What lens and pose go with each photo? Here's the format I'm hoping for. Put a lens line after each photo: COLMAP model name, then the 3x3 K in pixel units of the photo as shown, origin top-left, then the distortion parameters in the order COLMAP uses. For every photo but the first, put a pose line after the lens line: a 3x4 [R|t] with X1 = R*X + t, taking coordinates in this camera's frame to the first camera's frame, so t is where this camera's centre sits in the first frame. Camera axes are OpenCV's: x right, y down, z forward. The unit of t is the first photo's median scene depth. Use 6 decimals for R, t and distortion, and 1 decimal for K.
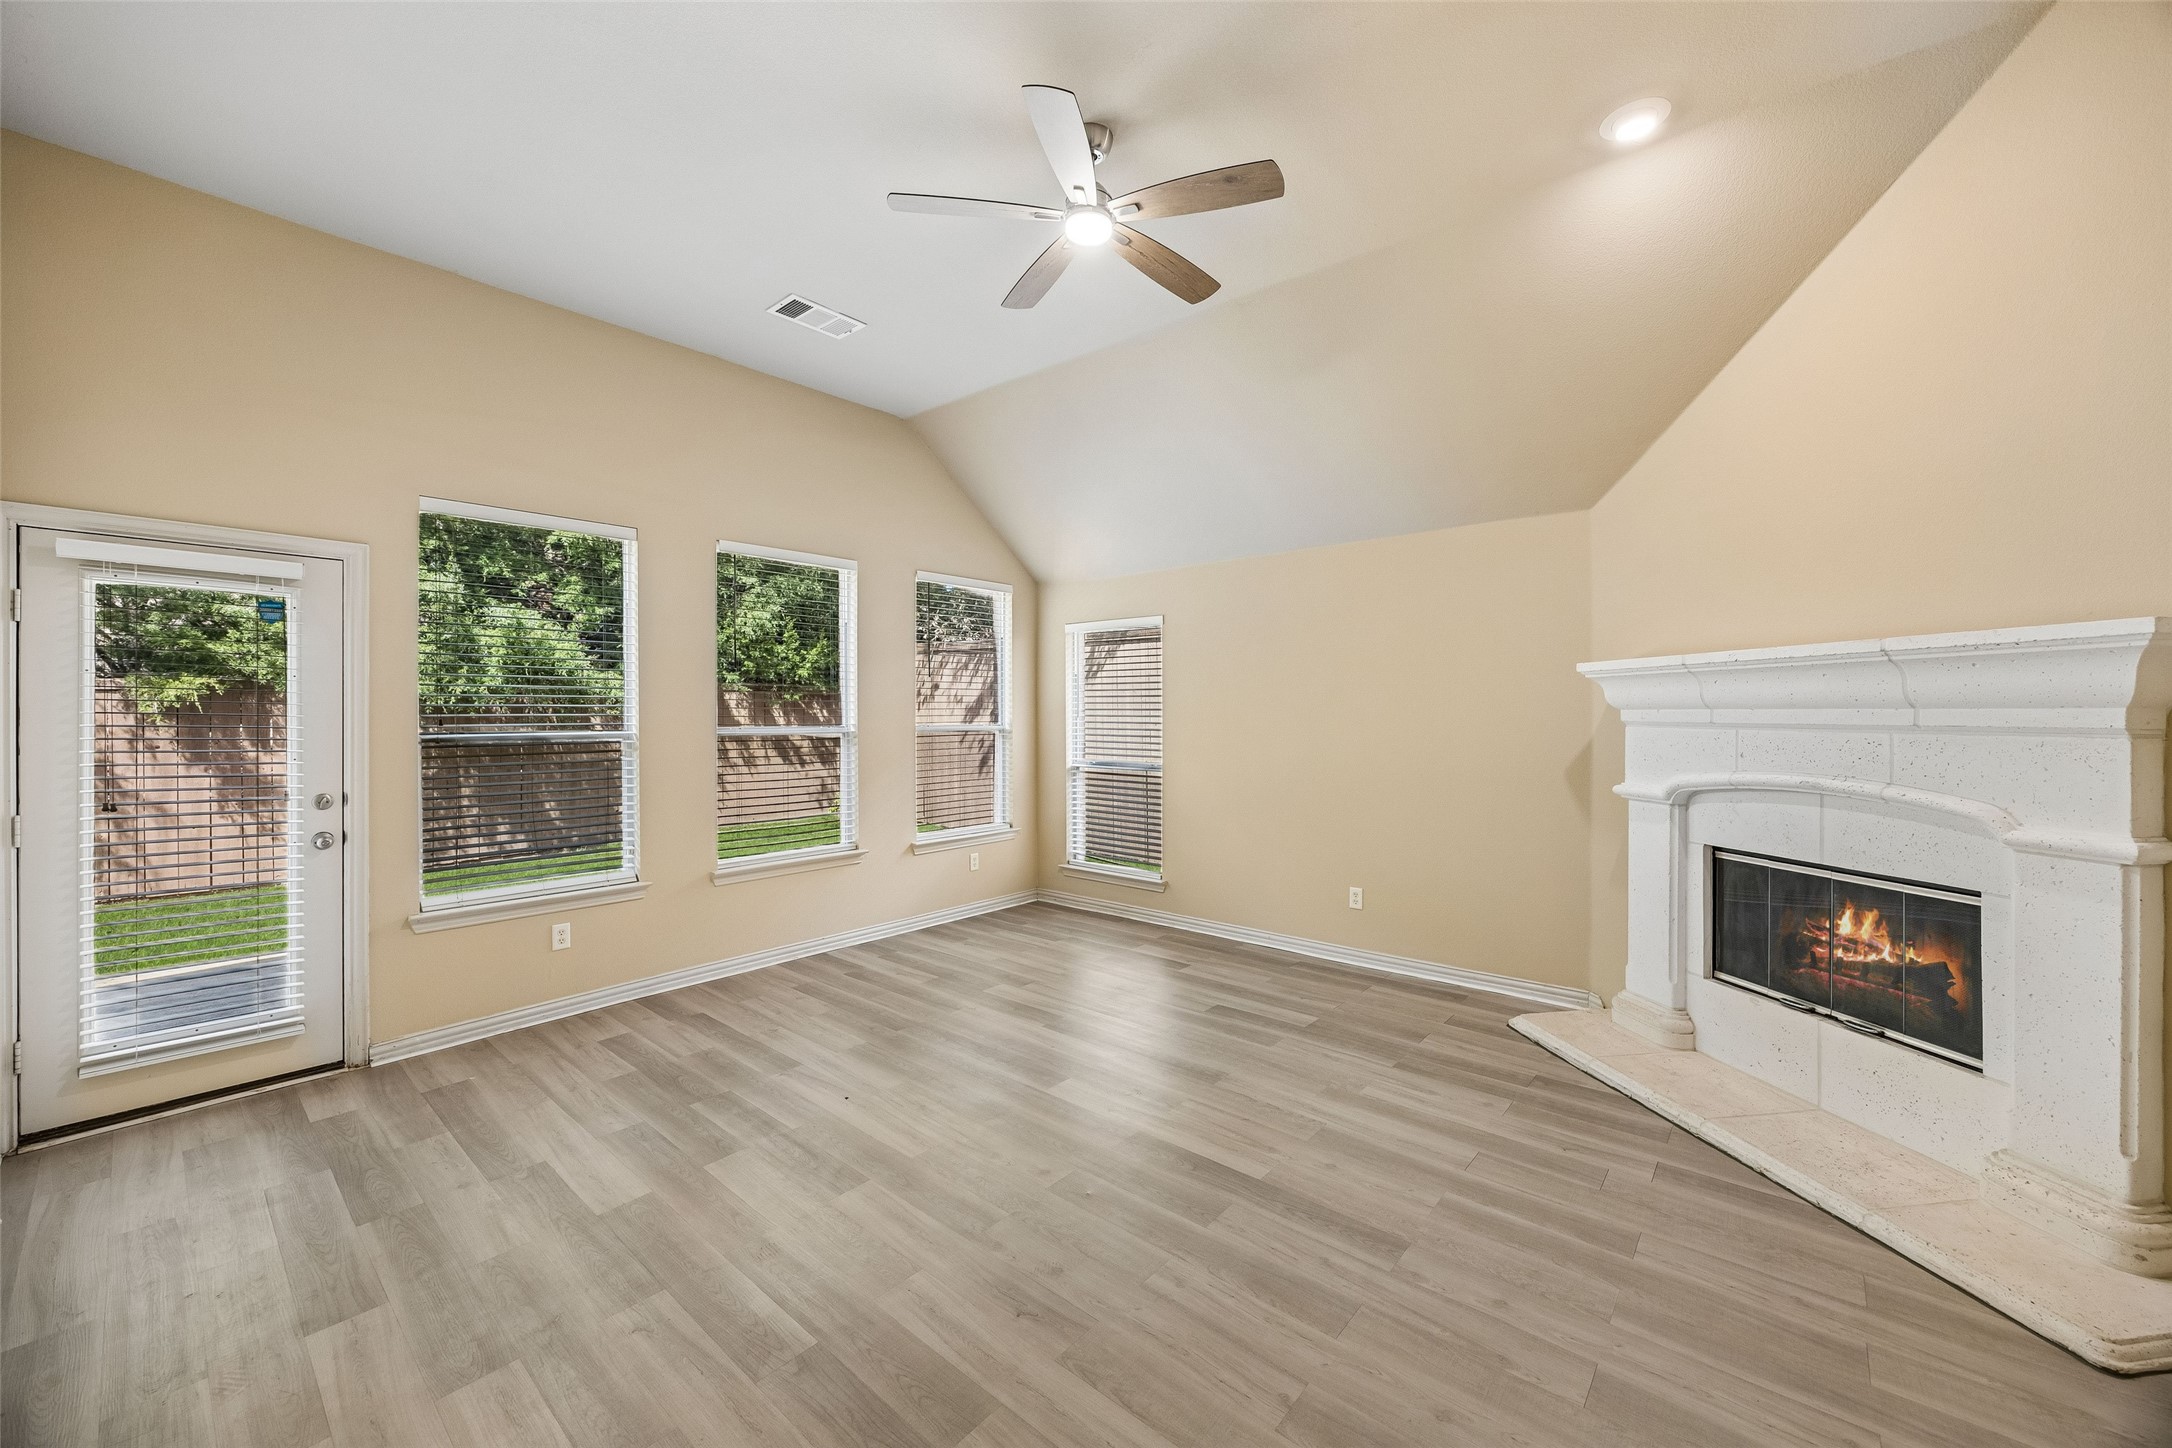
lens RADIAL K [[830.7, 0, 1093.9], [0, 830.7, 718.9], [0, 0, 1]] dist [-0.004026, 0.000367]
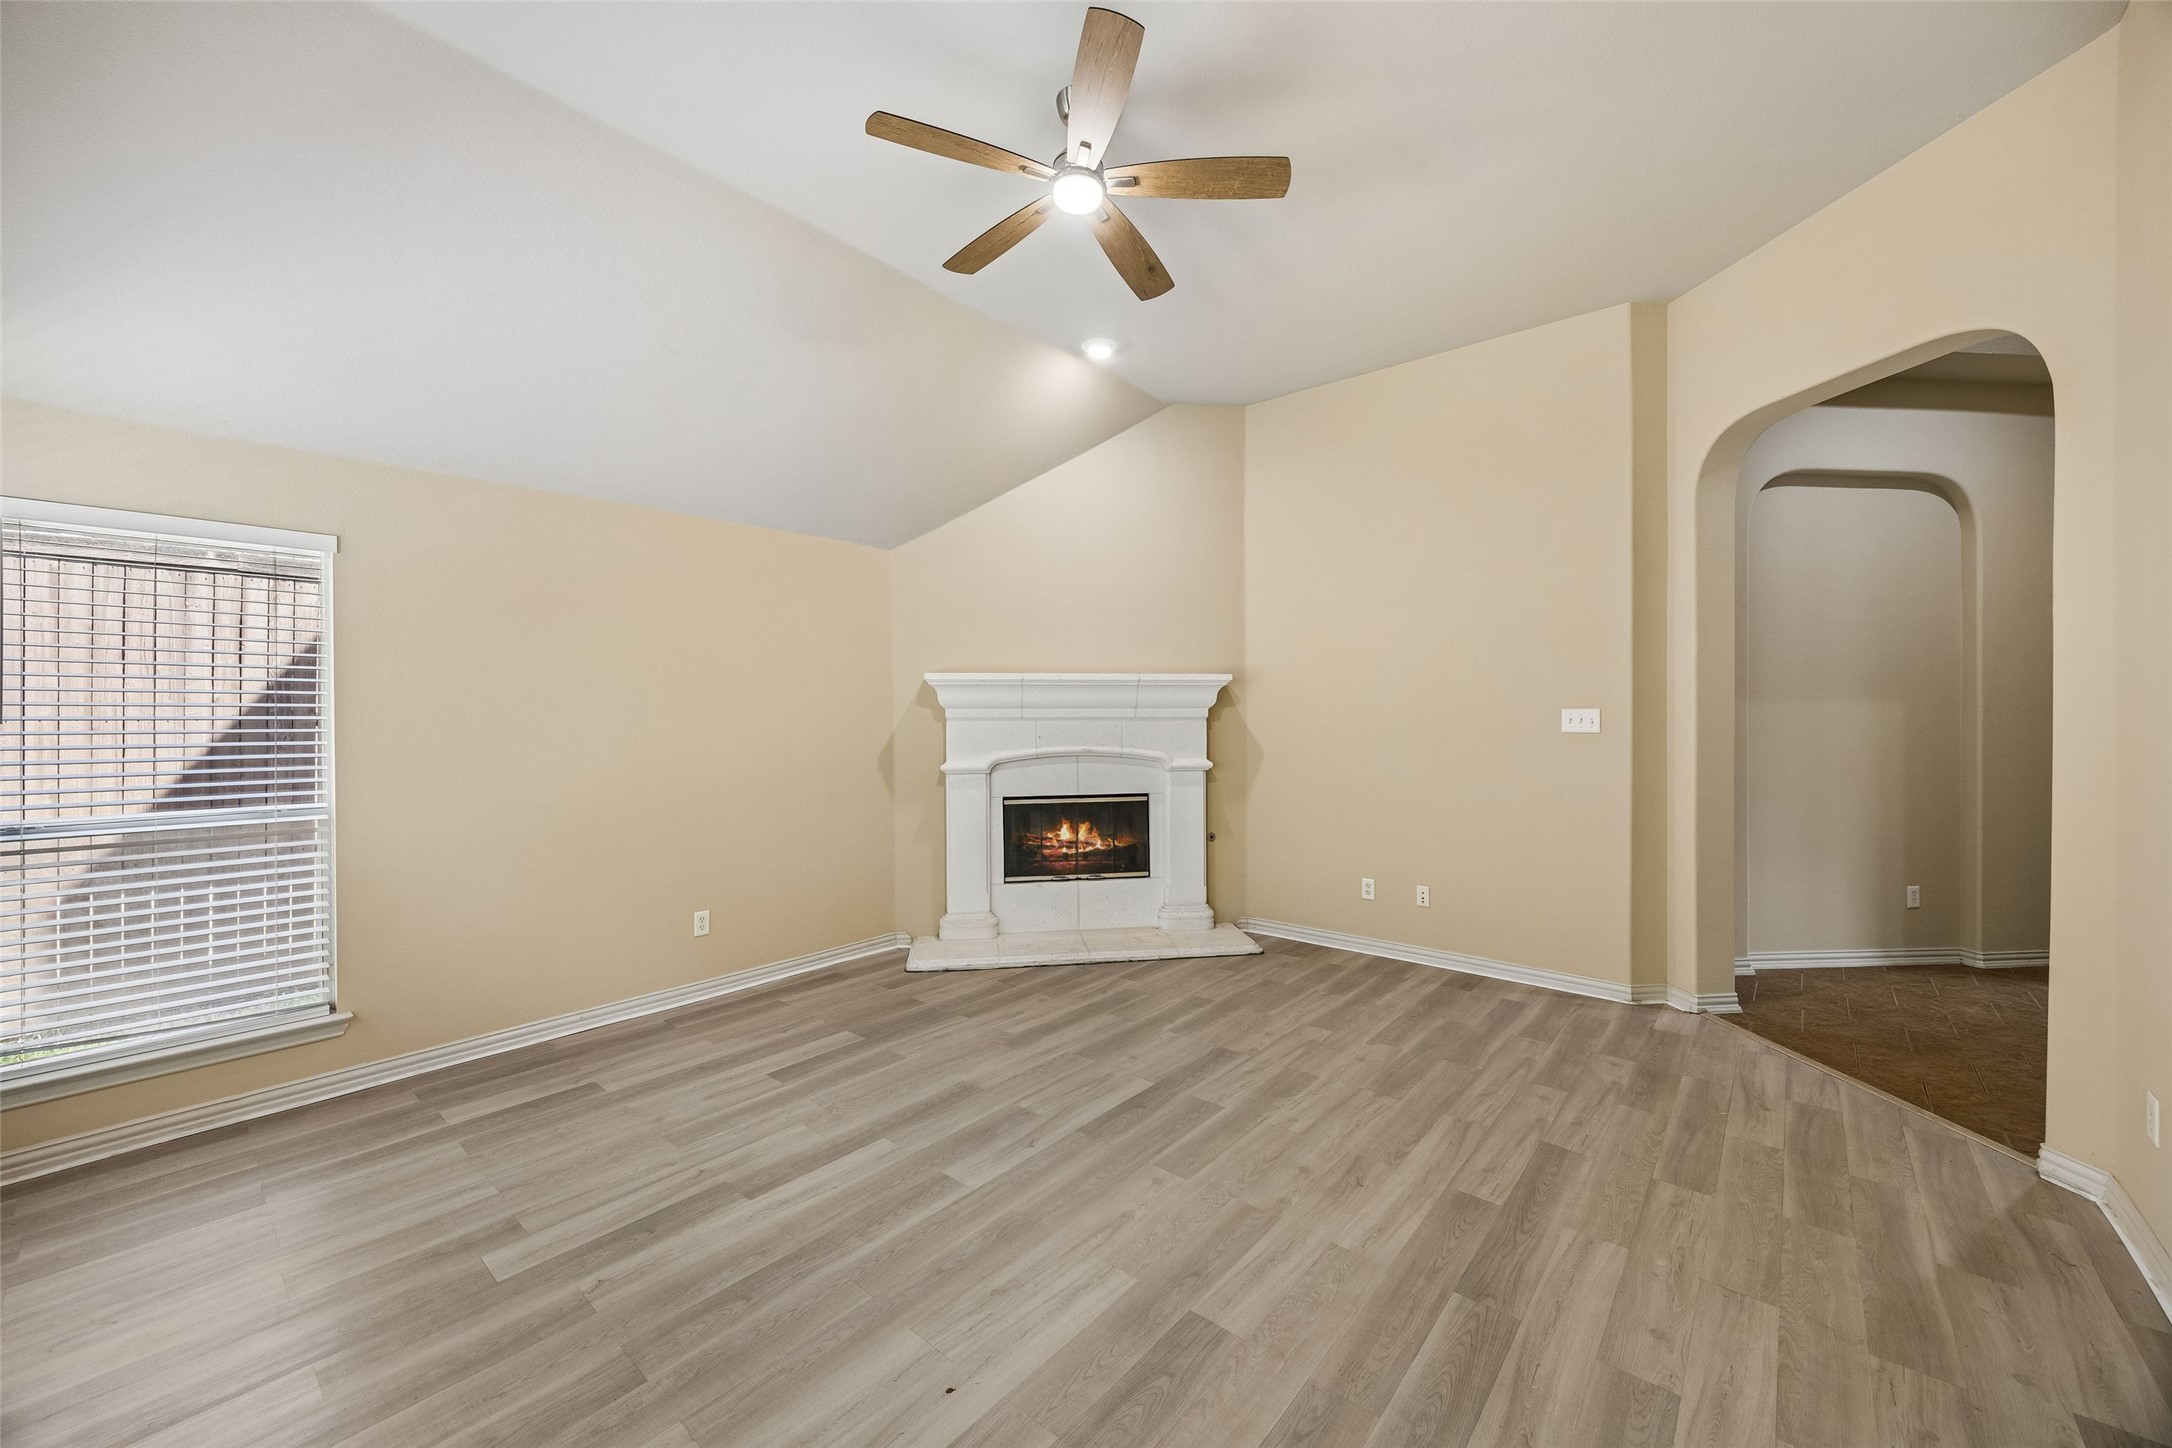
lens RADIAL K [[830.7, 0, 1097.4], [0, 830.7, 718.6], [0, 0, 1]] dist [-0.004026, 0.000367]
pose [[-0.010490, -0.006230, 0.999926, -0.860813], [0.011201, 0.999917, 0.006347, -0.001427], [-0.999882, 0.011267, -0.010419, 0.902723]]
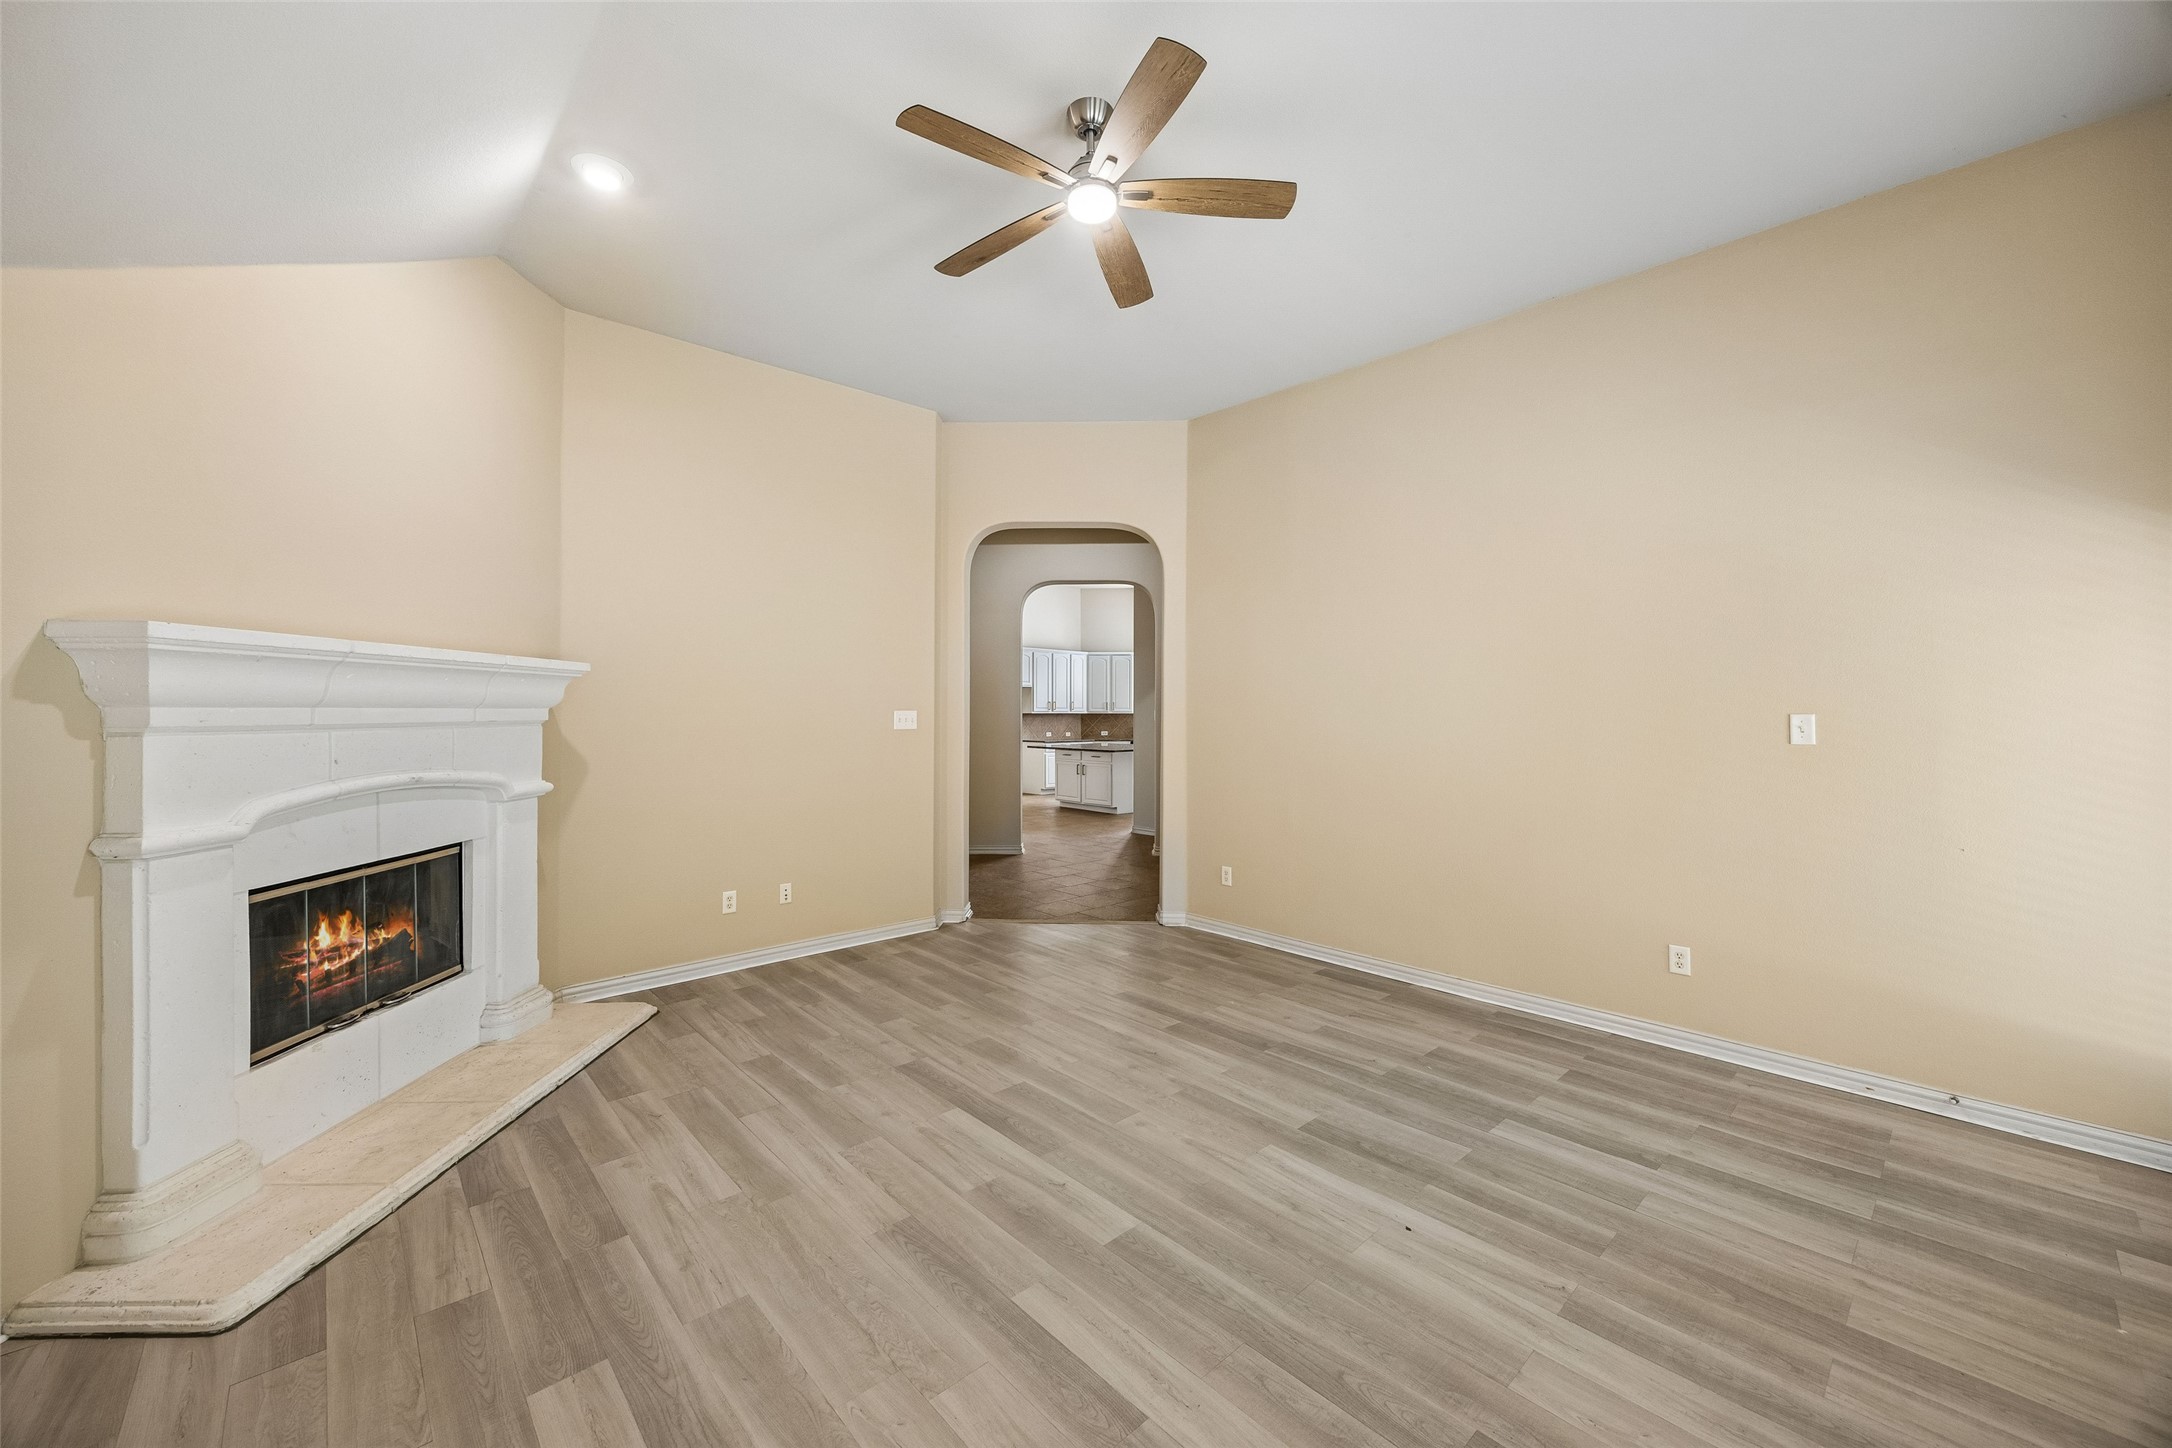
lens RADIAL K [[830.7, 0, 1093.8], [0, 830.7, 710.5], [0, 0, 1]] dist [-0.004026, 0.000367]
pose [[-0.993484, 0.003023, 0.113935, -0.104338], [0.003957, 0.999960, 0.007979, -0.012697], [-0.113906, 0.008378, -0.993456, 1.767853]]
